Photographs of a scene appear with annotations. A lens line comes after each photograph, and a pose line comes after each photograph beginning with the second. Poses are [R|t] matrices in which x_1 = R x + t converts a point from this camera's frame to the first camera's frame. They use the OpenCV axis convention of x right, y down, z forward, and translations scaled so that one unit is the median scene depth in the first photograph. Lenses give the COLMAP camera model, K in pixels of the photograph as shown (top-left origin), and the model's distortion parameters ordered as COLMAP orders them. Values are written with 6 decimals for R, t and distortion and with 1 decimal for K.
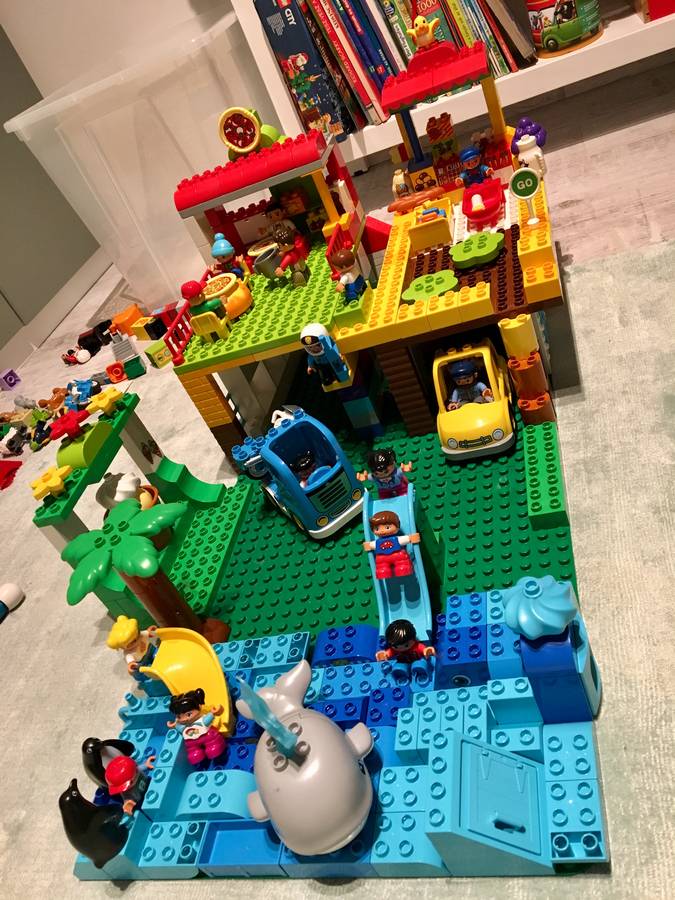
lens RADIAL K [[762.8, 0, 337.5], [0, 762.8, 450.0], [0, 0, 1]] dist [0.103447, -0.163621]
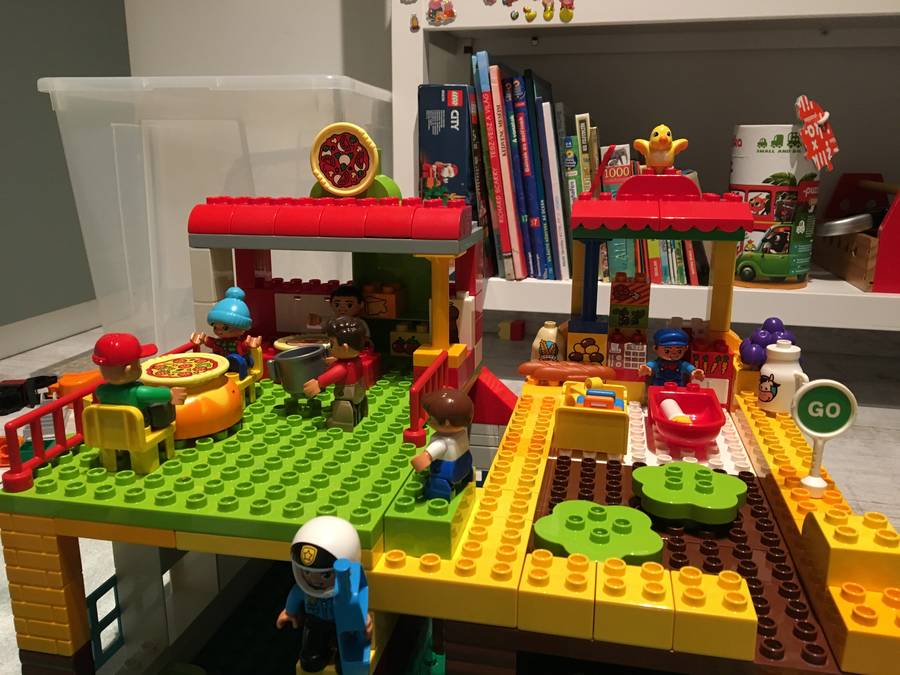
lens RADIAL K [[762.8, 0, 453.2], [0, 762.8, 332.8], [0, 0, 1]] dist [0.103447, -0.163621]
pose [[0.926533, 0.373247, 0.047154, -0.025511], [-0.329316, 0.865238, -0.378040, -0.097494], [-0.181902, 0.334738, 0.924588, 0.477890]]
